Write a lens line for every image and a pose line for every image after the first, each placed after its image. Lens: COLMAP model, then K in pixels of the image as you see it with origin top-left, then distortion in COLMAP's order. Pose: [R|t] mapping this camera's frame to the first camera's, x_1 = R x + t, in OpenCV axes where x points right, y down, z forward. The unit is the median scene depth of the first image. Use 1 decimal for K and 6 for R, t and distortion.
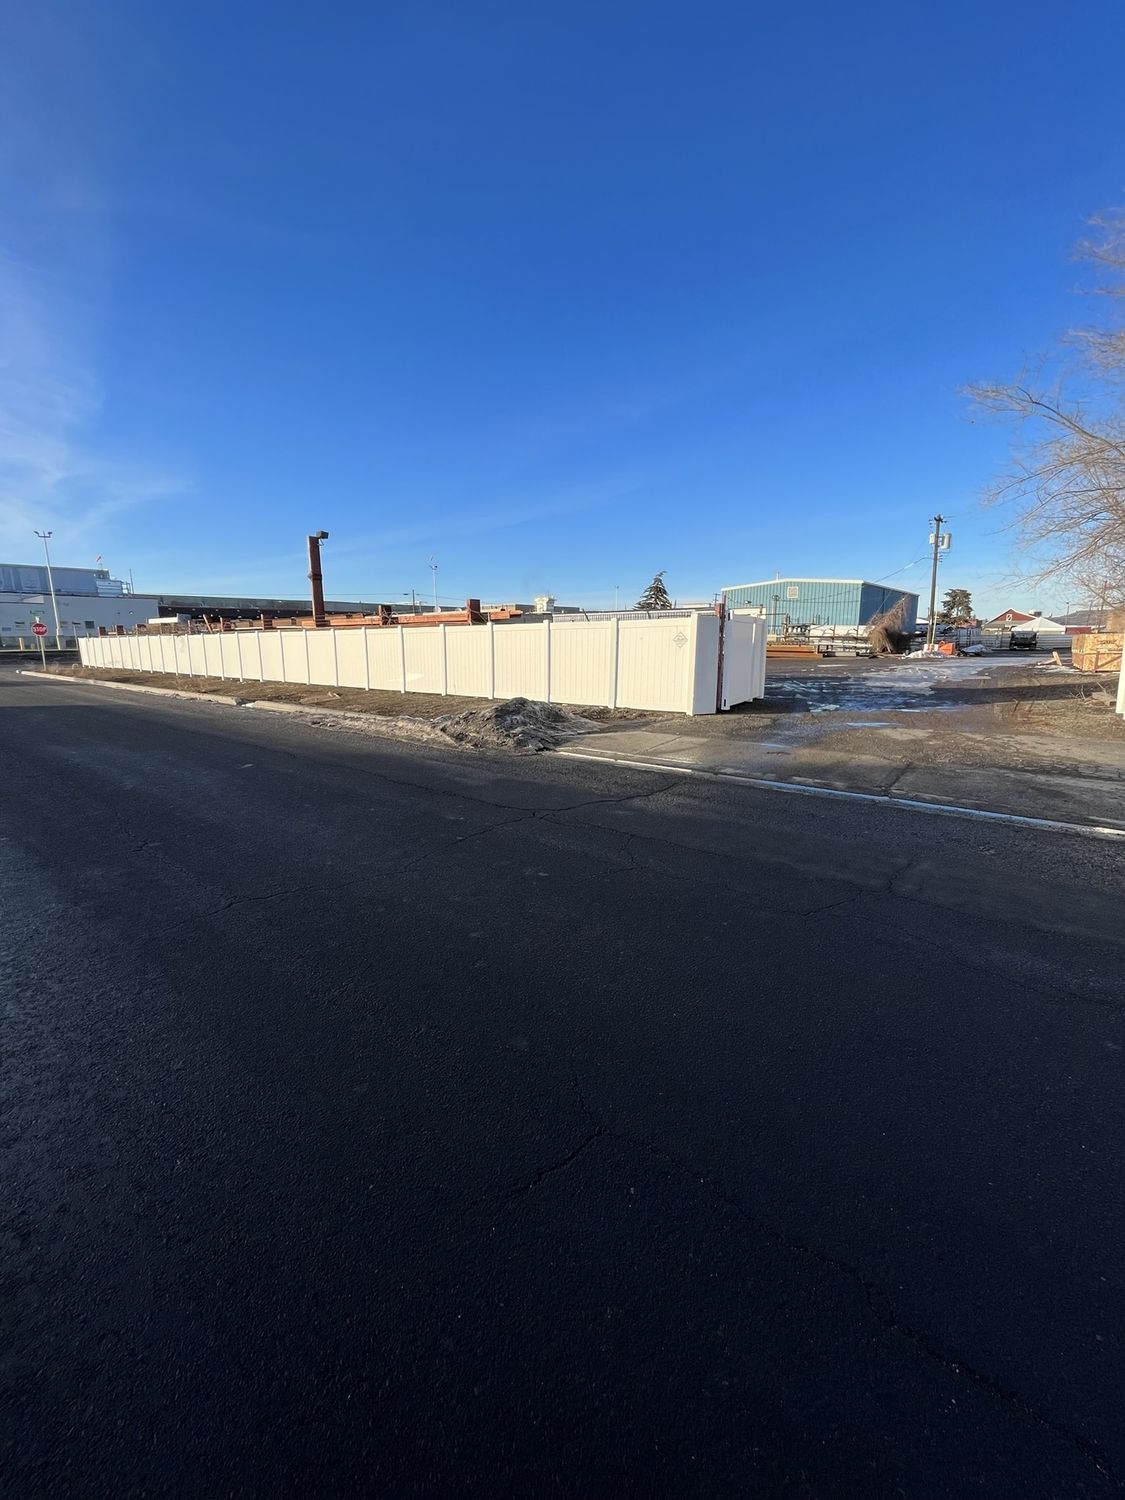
lens RADIAL K [[603.6, 0, 563.9], [0, 603.6, 754.6], [0, 0, 1]] dist [-0.003678, -0.000426]
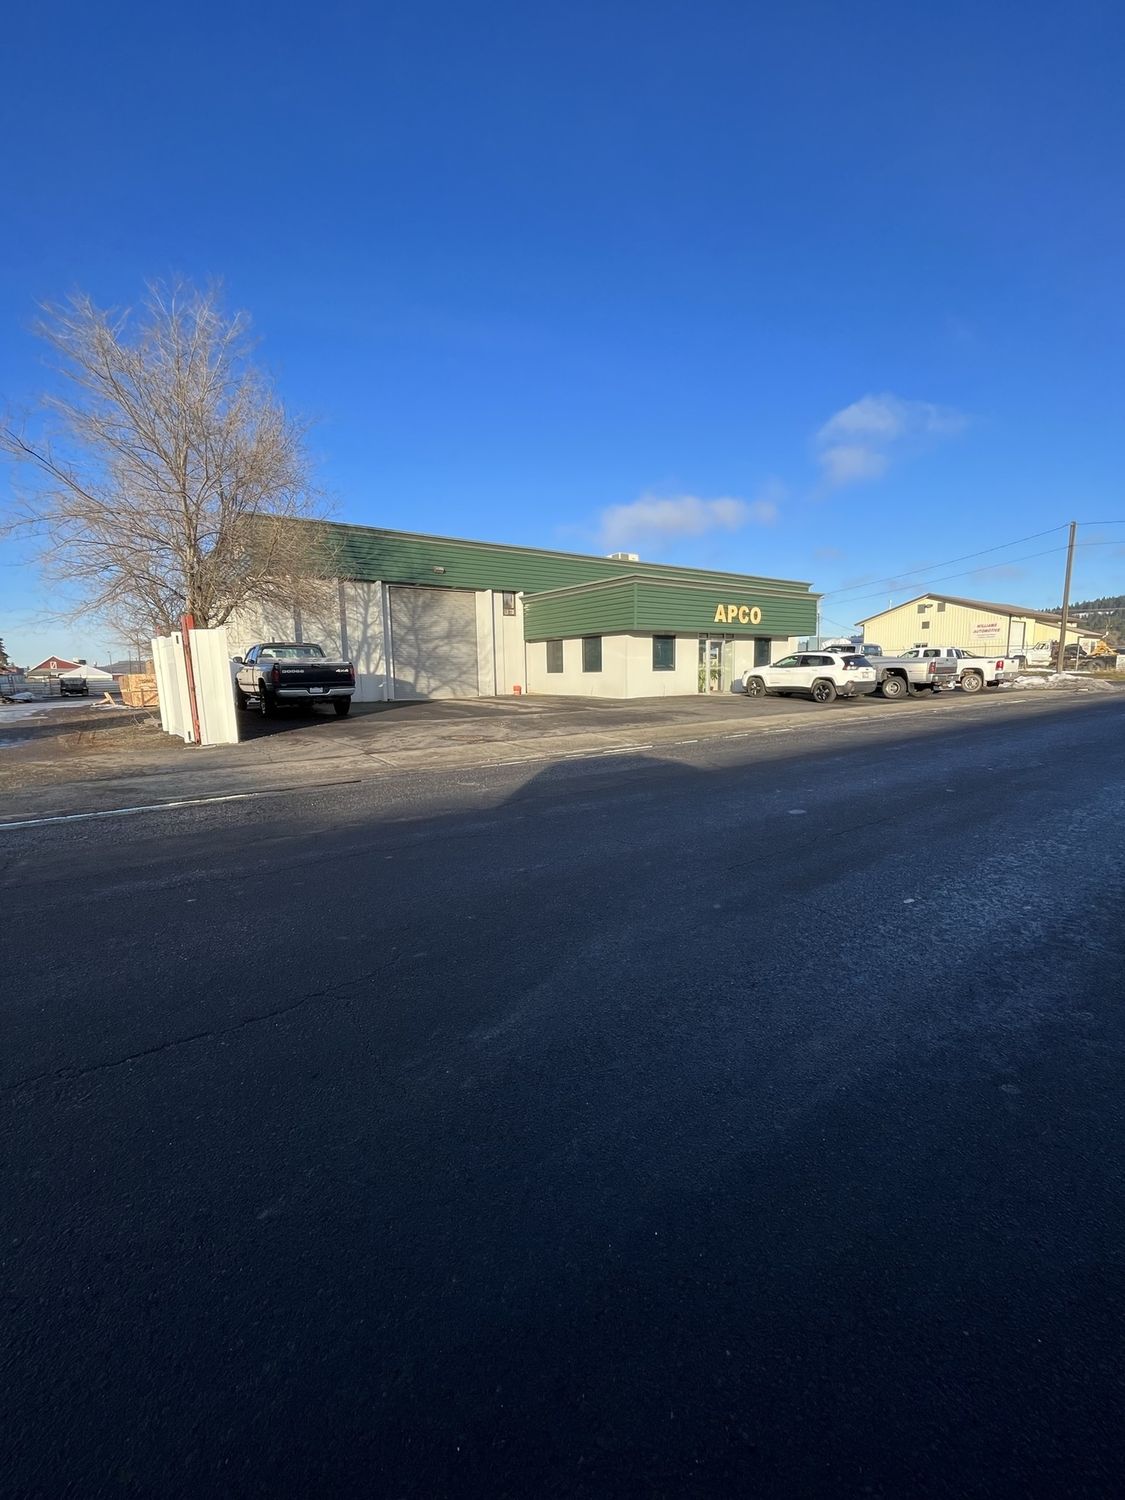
lens RADIAL K [[603.6, 0, 566.3], [0, 603.6, 760.5], [0, 0, 1]] dist [-0.003678, -0.000426]
pose [[0.243571, -0.121186, 0.962282, -0.078119], [0.189815, 0.978933, 0.075237, 0.057636], [-0.951127, 0.164330, 0.261443, -0.100347]]
